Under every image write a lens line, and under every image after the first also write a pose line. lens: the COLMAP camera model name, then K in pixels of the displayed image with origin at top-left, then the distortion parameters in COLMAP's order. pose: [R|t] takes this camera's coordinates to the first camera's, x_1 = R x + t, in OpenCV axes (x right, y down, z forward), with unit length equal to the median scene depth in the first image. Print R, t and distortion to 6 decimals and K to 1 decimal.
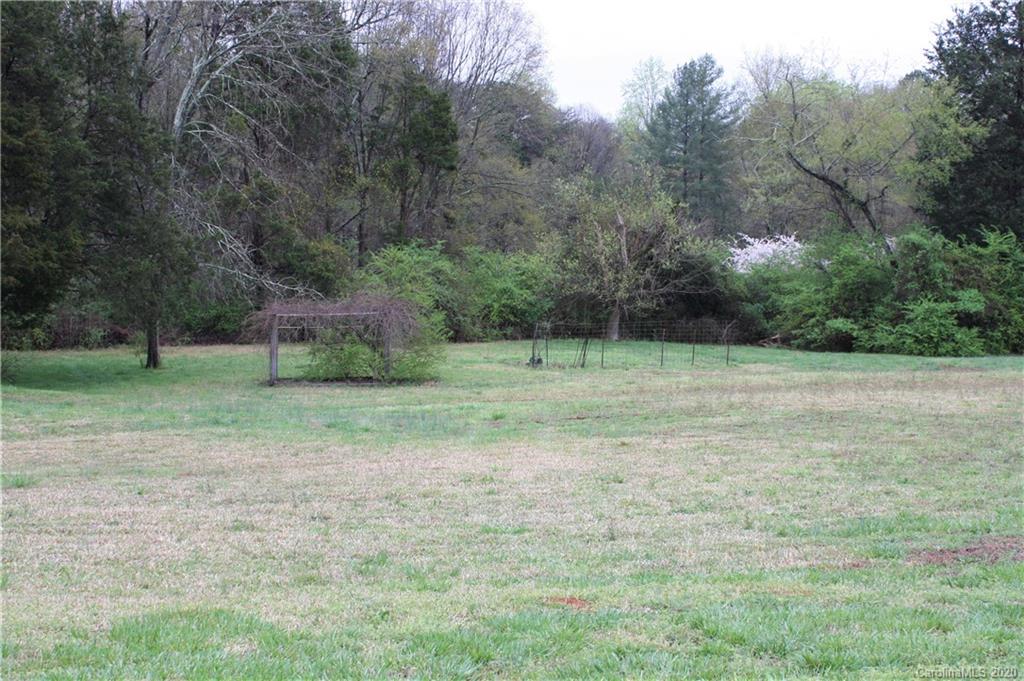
lens RADIAL K [[1437.2, 0, 512.0], [0, 1437.2, 340.5], [0, 0, 1]] dist [0.003170, 0.004260]
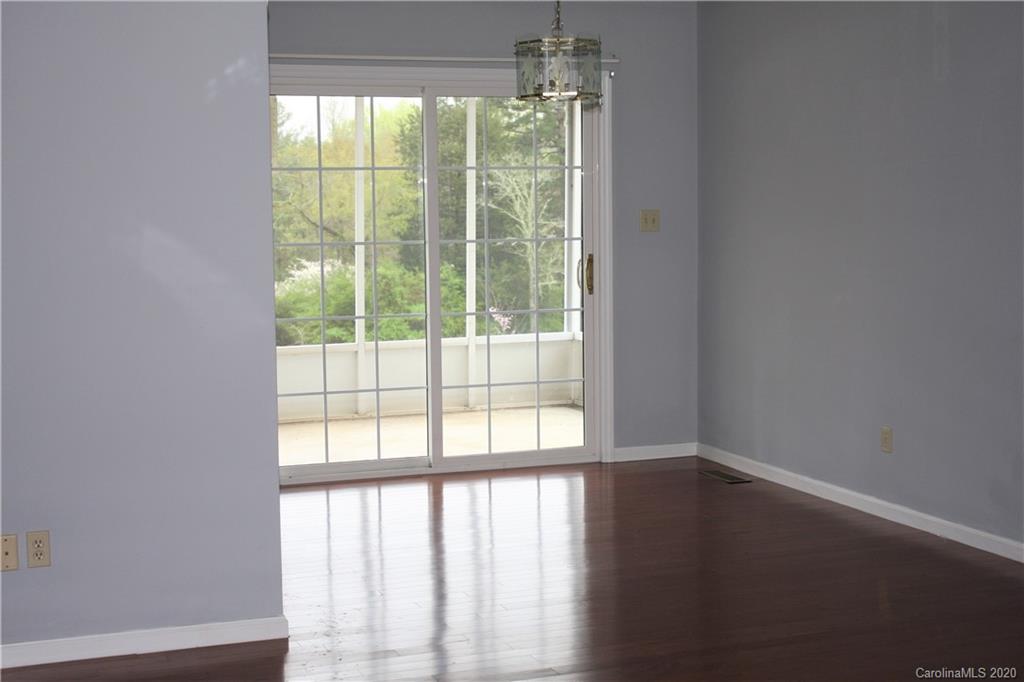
lens RADIAL K [[1637.1, 0, 512.0], [0, 1637.1, 341.0], [0, 0, 1]] dist [0.019384, 0.031872]
pose [[0.974629, -0.047217, 0.218789, 0.040729], [0.047705, 0.998857, 0.003055, 0.001292], [-0.218683, 0.007460, 0.975767, -0.643557]]
